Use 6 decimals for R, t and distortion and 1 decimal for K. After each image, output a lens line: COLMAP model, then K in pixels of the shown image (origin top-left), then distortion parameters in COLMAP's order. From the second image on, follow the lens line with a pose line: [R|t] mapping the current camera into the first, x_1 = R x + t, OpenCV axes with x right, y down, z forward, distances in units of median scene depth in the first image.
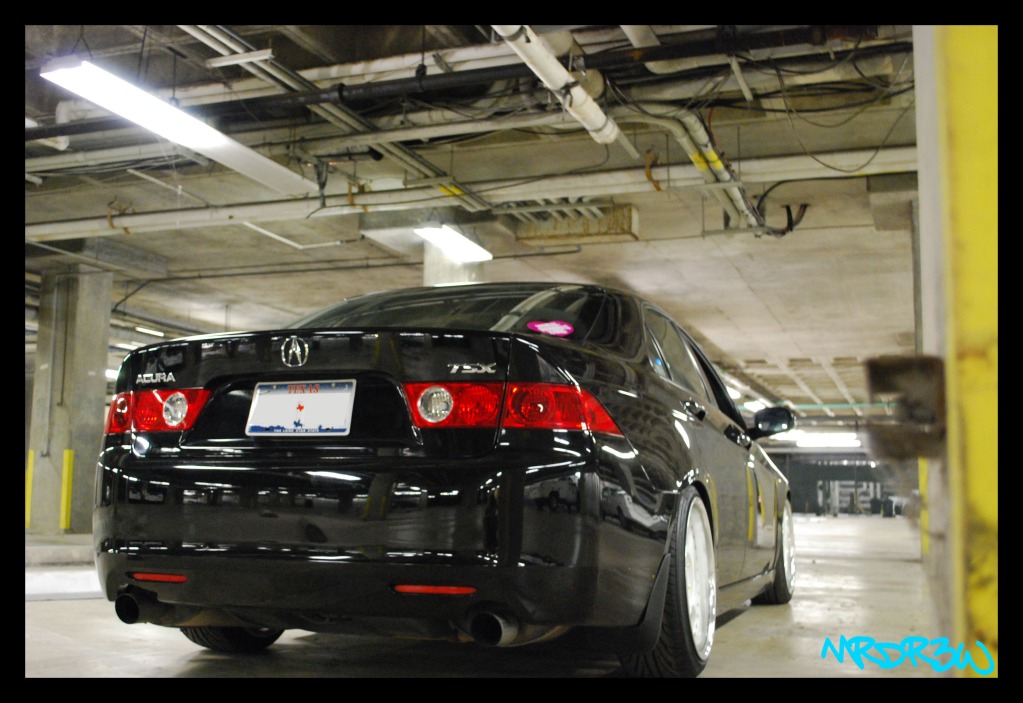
lens RADIAL K [[1228.4, 0, 510.2], [0, 1228.4, 352.3], [0, 0, 1]] dist [0.008558, 0.000000]
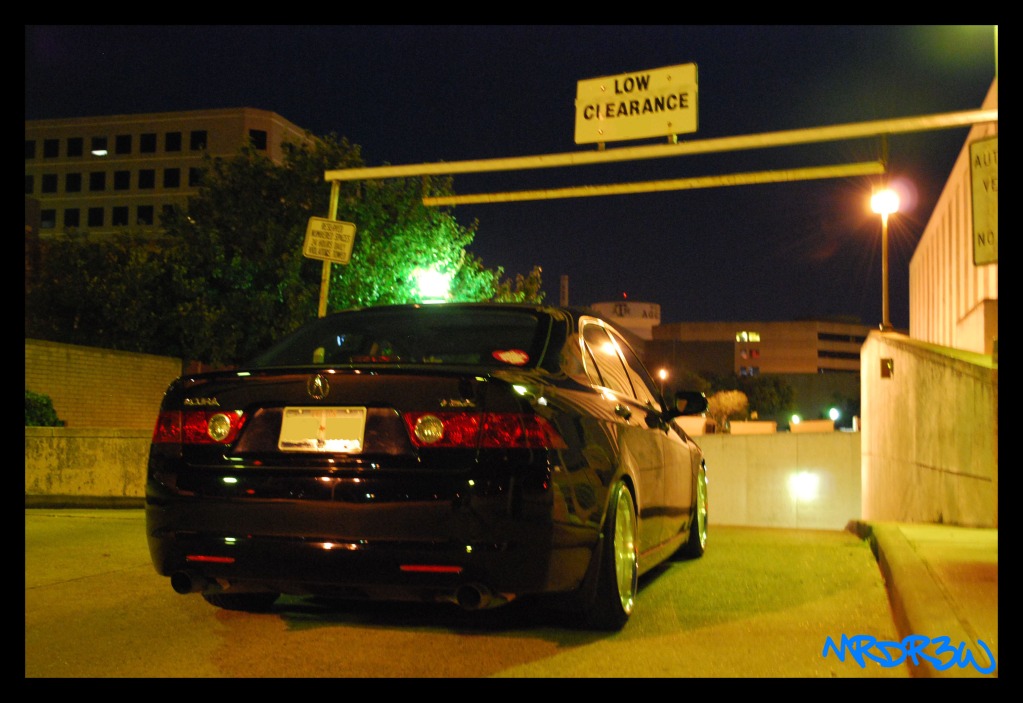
lens RADIAL K [[1300.6, 0, 511.6], [0, 1300.6, 351.1], [0, 0, 1]] dist [-0.004802, 0.000000]
pose [[0.997510, 0.001467, 0.070504, -0.067203], [-0.004942, 0.998779, 0.049146, -0.102080], [-0.070346, -0.049373, 0.996300, -0.364431]]
